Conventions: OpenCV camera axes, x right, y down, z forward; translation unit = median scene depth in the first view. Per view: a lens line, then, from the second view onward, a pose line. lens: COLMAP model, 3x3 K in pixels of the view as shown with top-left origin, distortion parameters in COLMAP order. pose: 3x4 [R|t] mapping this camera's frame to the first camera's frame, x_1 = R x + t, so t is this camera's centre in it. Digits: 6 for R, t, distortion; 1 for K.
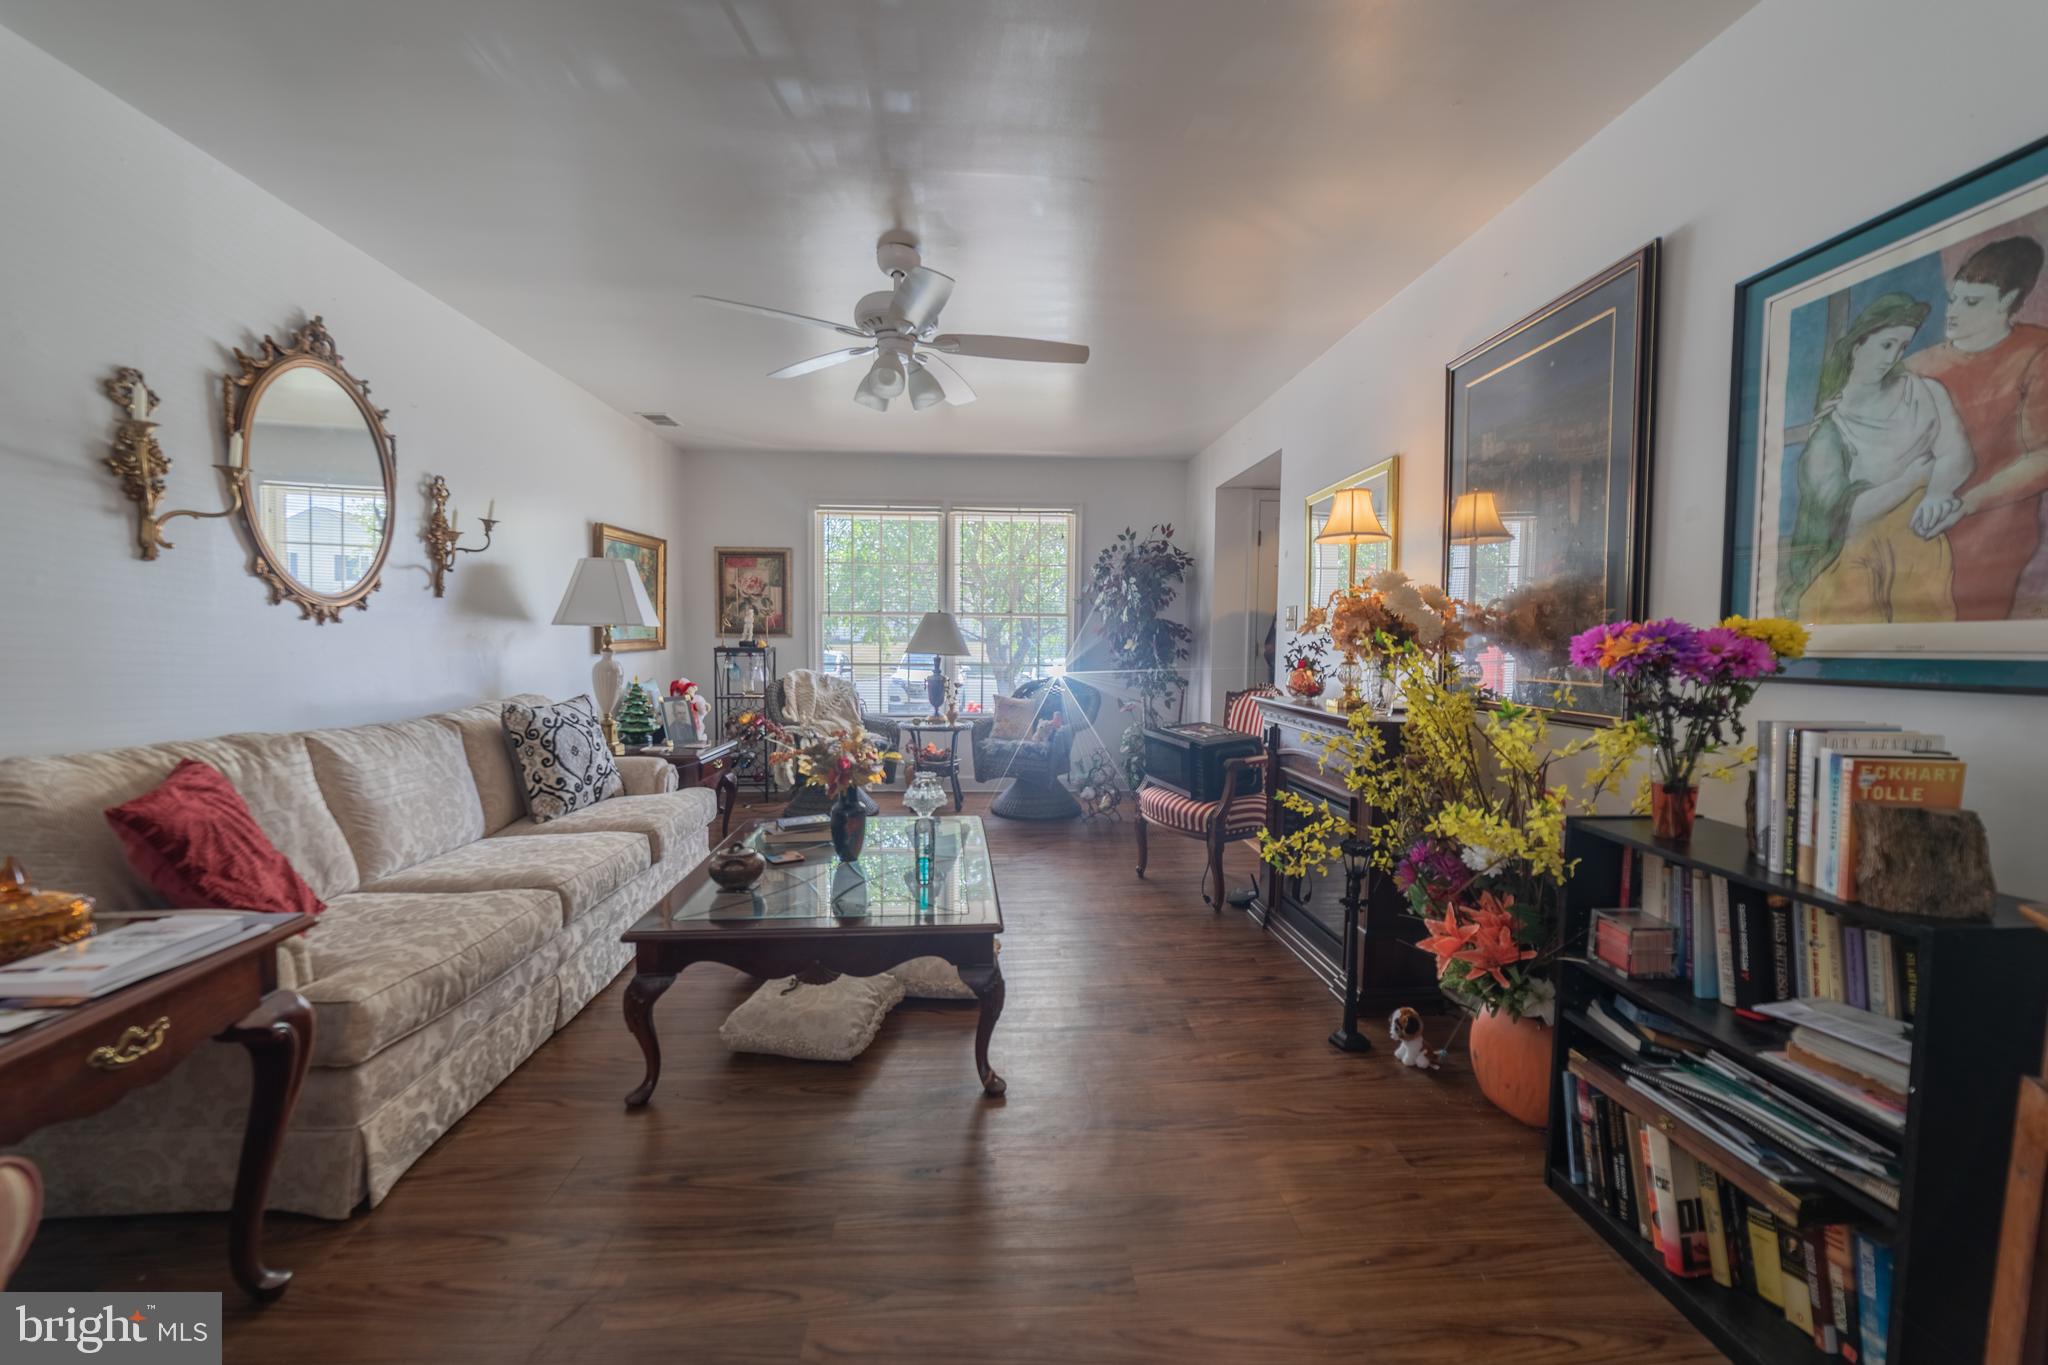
lens RADIAL K [[813.2, 0, 1024.0], [0, 813.2, 682.5], [0, 0, 1]] dist [-0.016377, 0.008337]
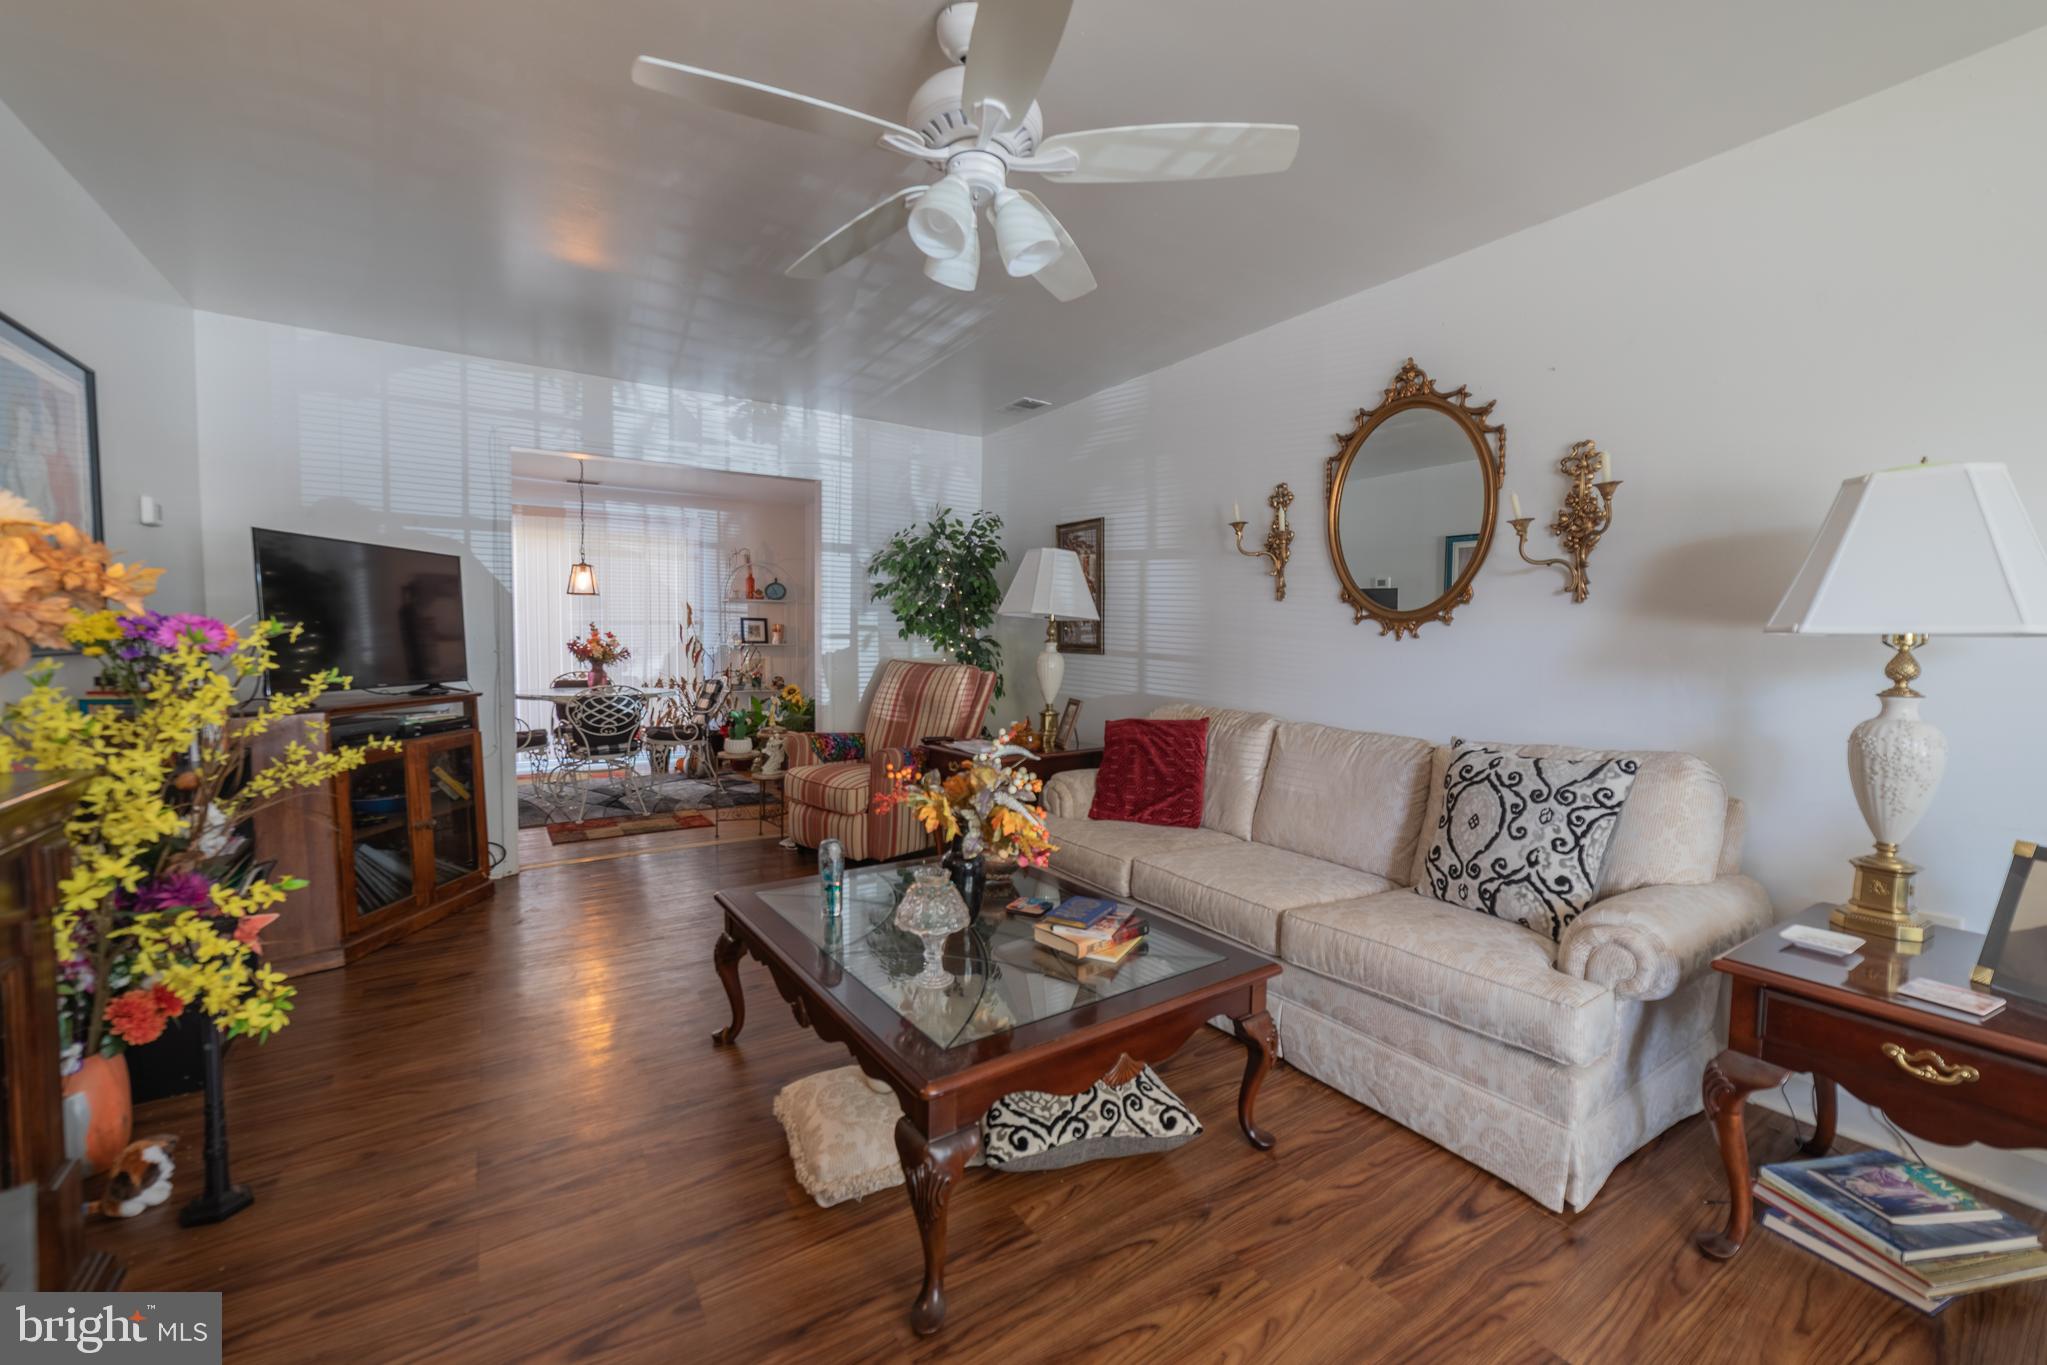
lens RADIAL K [[817.2, 0, 1023.5], [0, 817.2, 682.5], [0, 0, 1]] dist [-0.018767, 0.010000]
pose [[-0.867721, 0.005068, -0.497027, 0.121482], [-0.048170, 0.994384, 0.094236, -0.087999], [0.494713, 0.105713, -0.862603, 1.603828]]
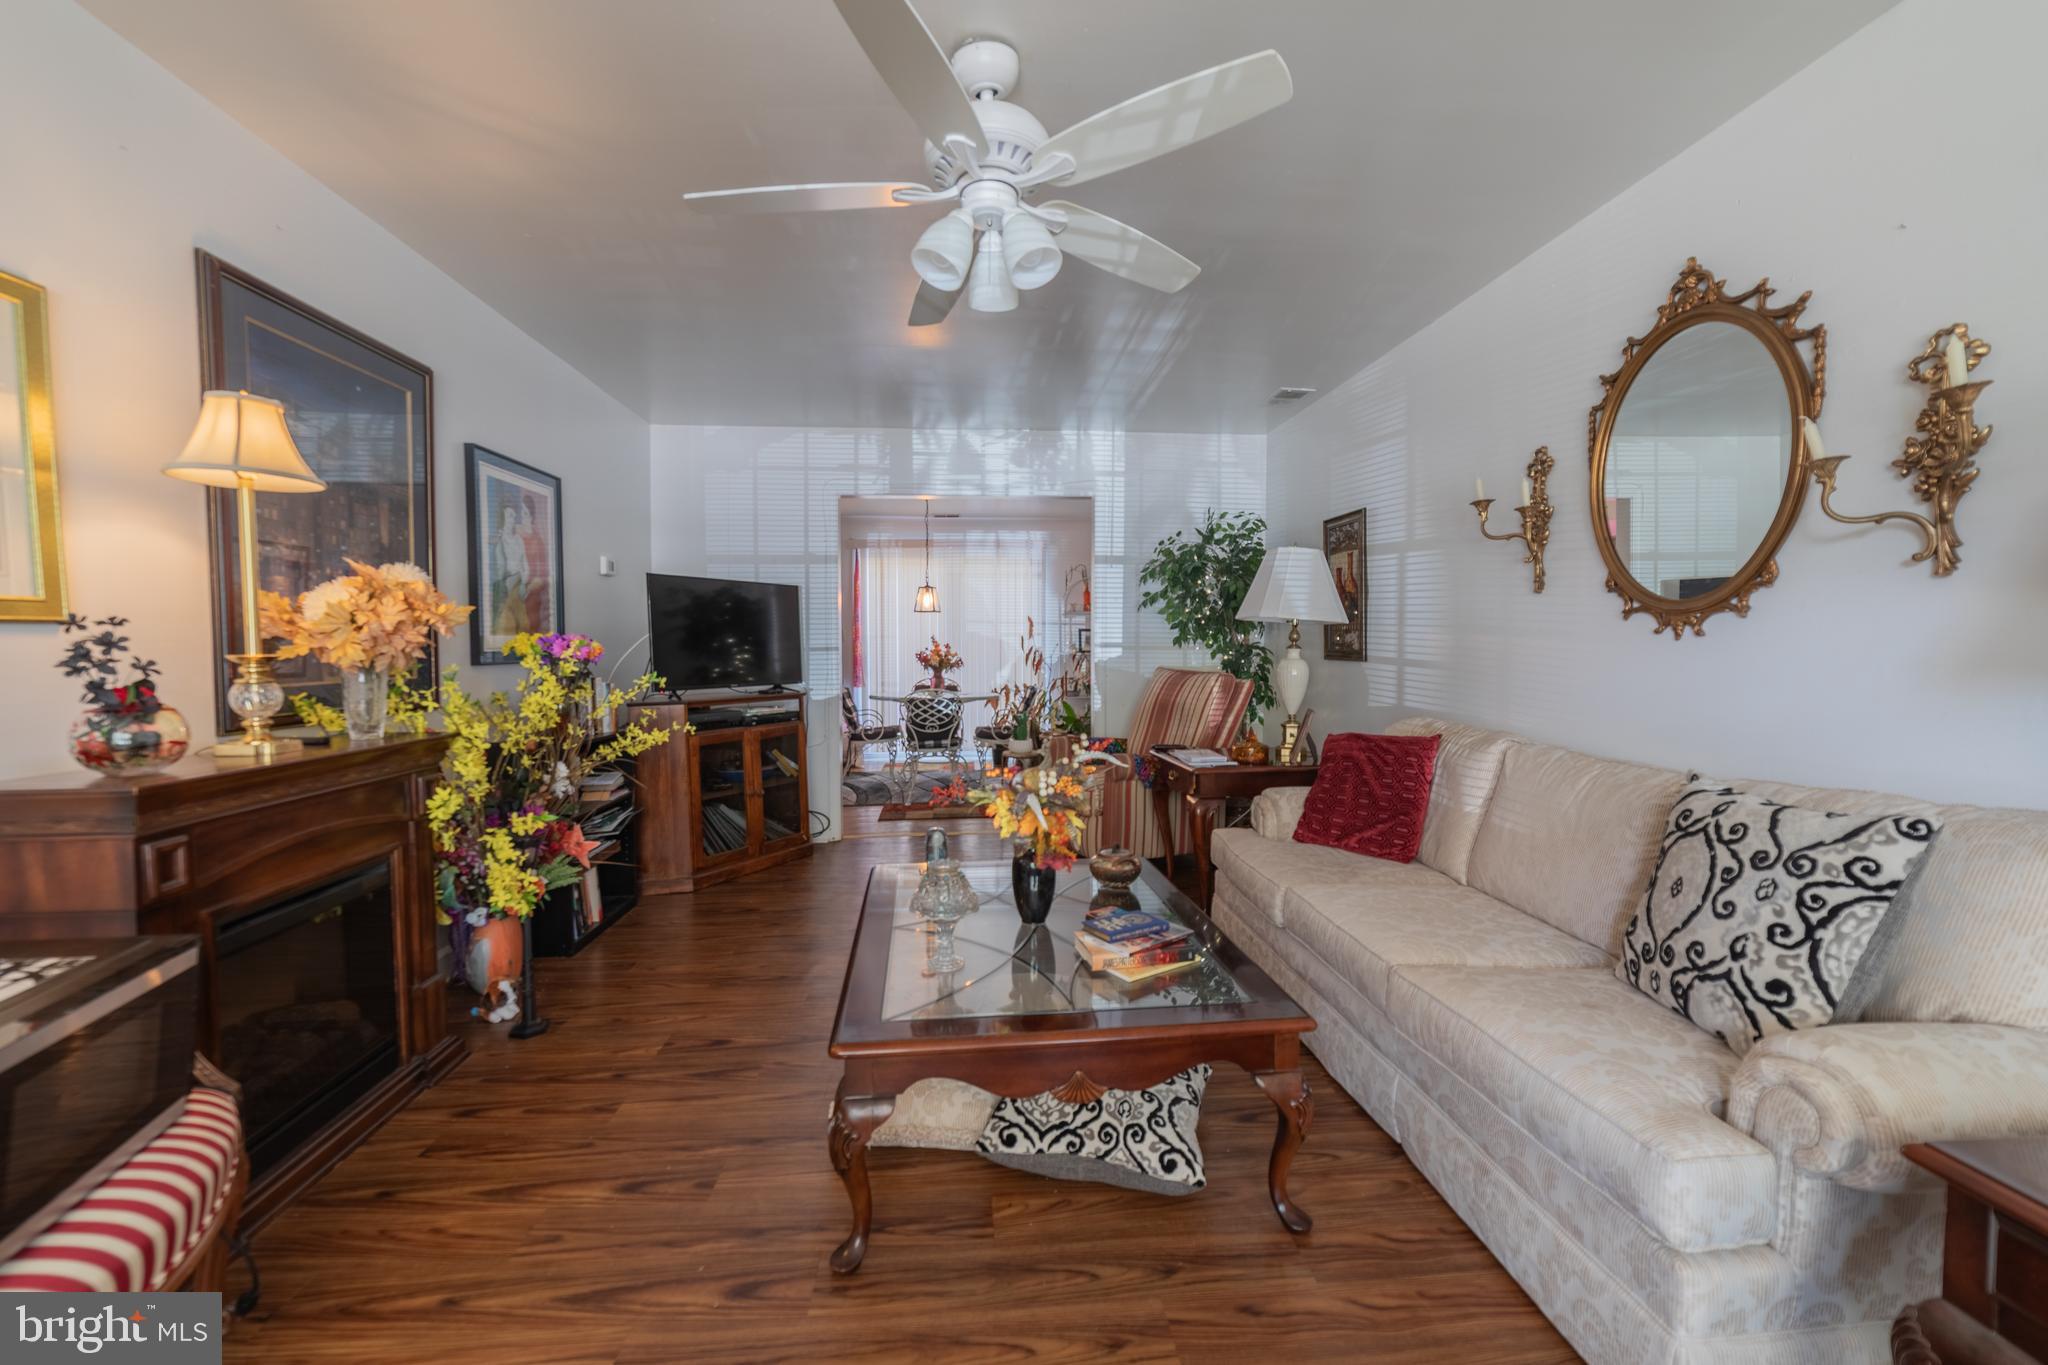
lens RADIAL K [[813.2, 0, 1024.0], [0, 813.2, 682.5], [0, 0, 1]] dist [-0.016377, 0.008337]
pose [[-0.999745, -0.009323, -0.020579, -0.175410], [-0.011293, 0.995144, 0.097777, -0.093700], [0.019568, 0.097984, -0.994996, 1.693678]]
